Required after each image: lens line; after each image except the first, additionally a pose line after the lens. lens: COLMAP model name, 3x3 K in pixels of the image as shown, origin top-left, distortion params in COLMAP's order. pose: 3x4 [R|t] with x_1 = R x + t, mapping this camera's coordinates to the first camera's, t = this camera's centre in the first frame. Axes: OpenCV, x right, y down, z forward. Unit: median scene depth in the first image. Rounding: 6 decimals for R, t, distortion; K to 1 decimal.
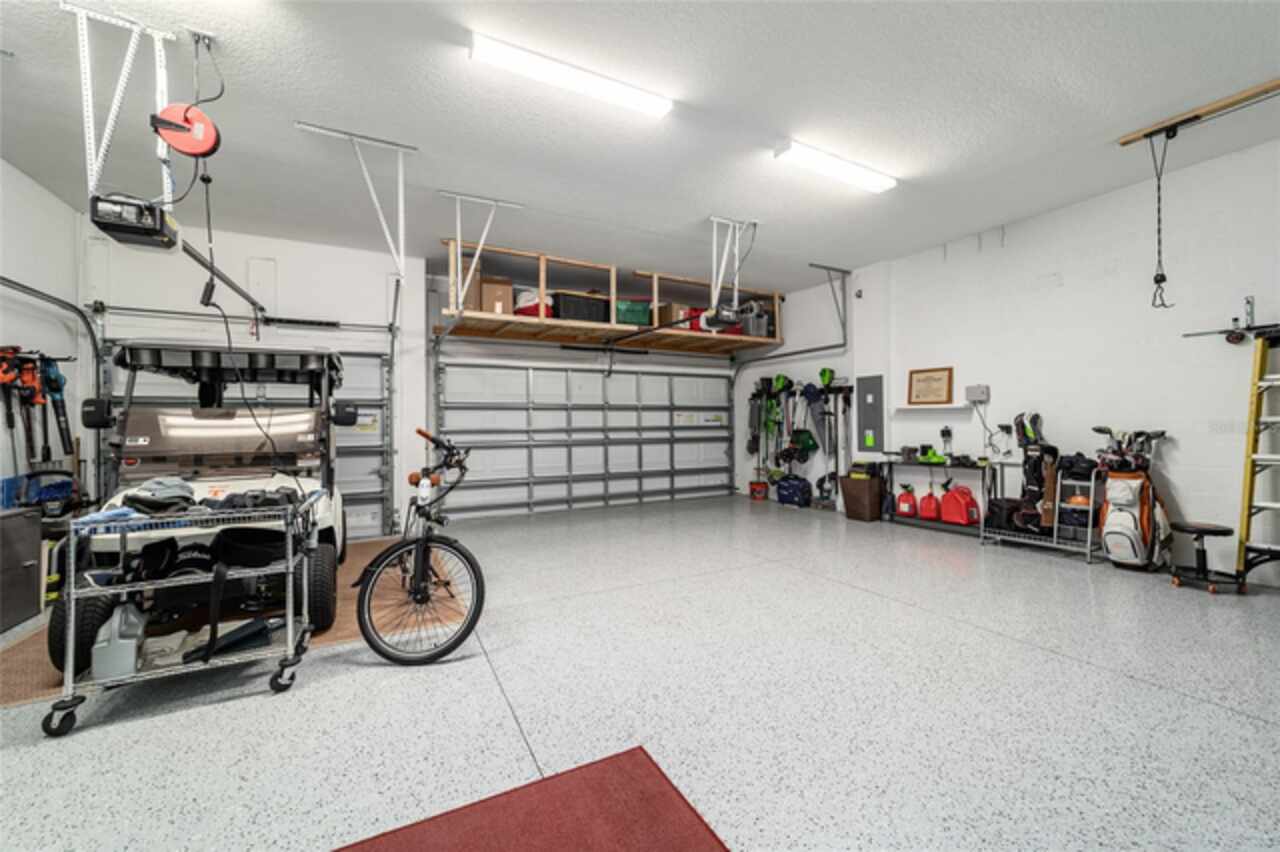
lens RADIAL K [[493.7, 0, 636.7], [0, 493.7, 422.5], [0, 0, 1]] dist [-0.008421, 0.001436]
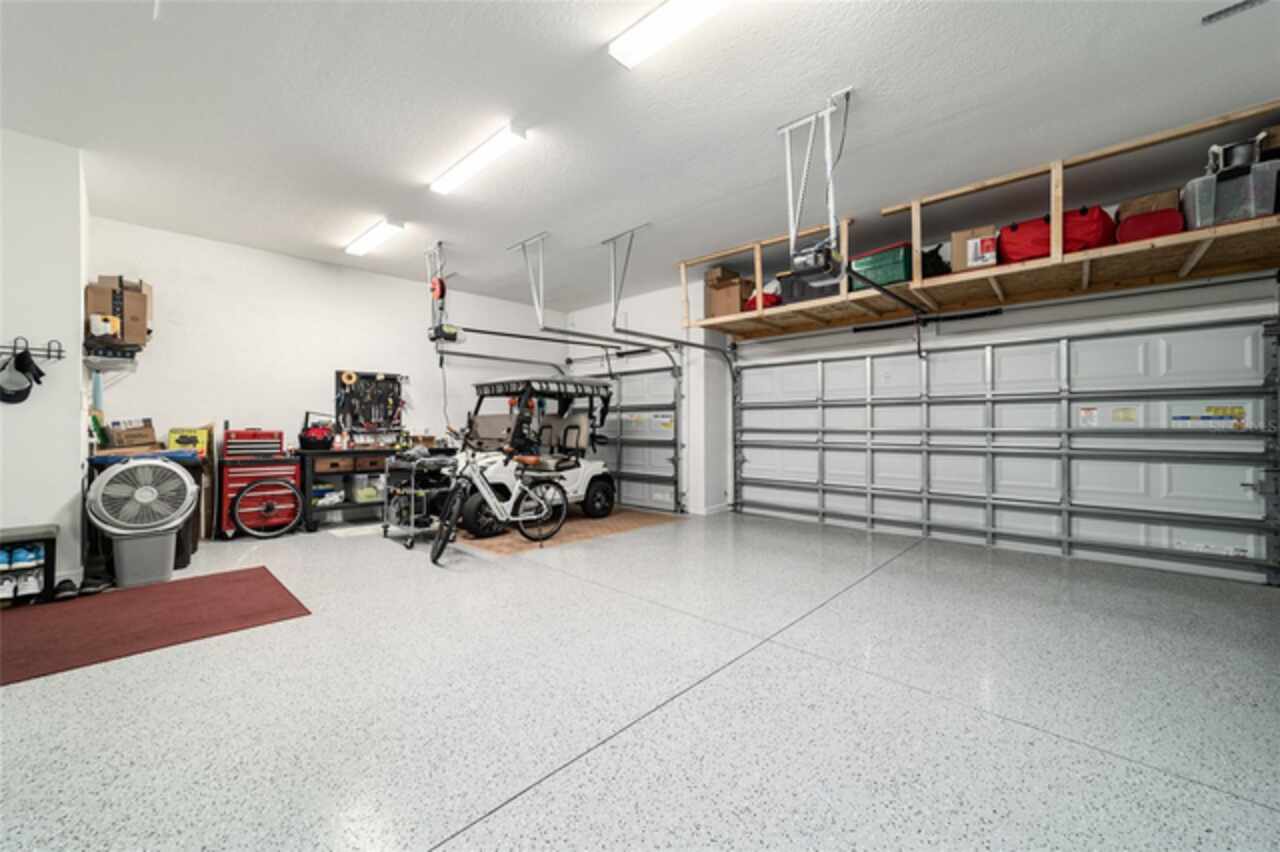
lens RADIAL K [[493.7, 0, 632.9], [0, 493.7, 423.8], [0, 0, 1]] dist [-0.008421, 0.001436]
pose [[0.327539, 0.005447, -0.944822, 0.537413], [-0.001761, 0.999985, 0.005155, -0.000474], [0.944836, -0.000025, 0.327544, 0.409568]]
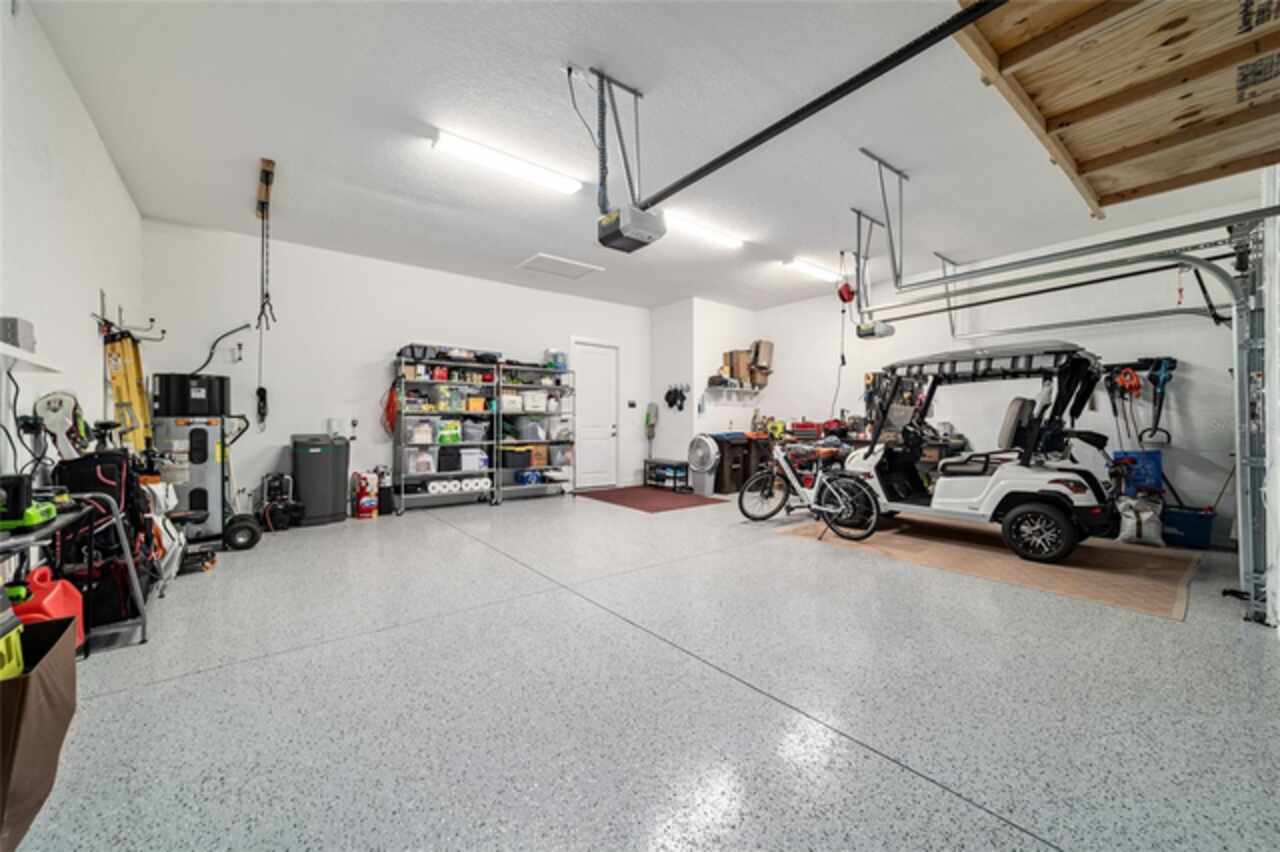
lens RADIAL K [[493.7, 0, 636.6], [0, 493.7, 421.4], [0, 0, 1]] dist [-0.008421, 0.001436]
pose [[-0.984260, 0.010848, -0.176395, 0.216406], [0.011042, 0.999939, -0.000121, 0.008399], [0.176383, -0.002066, -0.984319, 1.137828]]
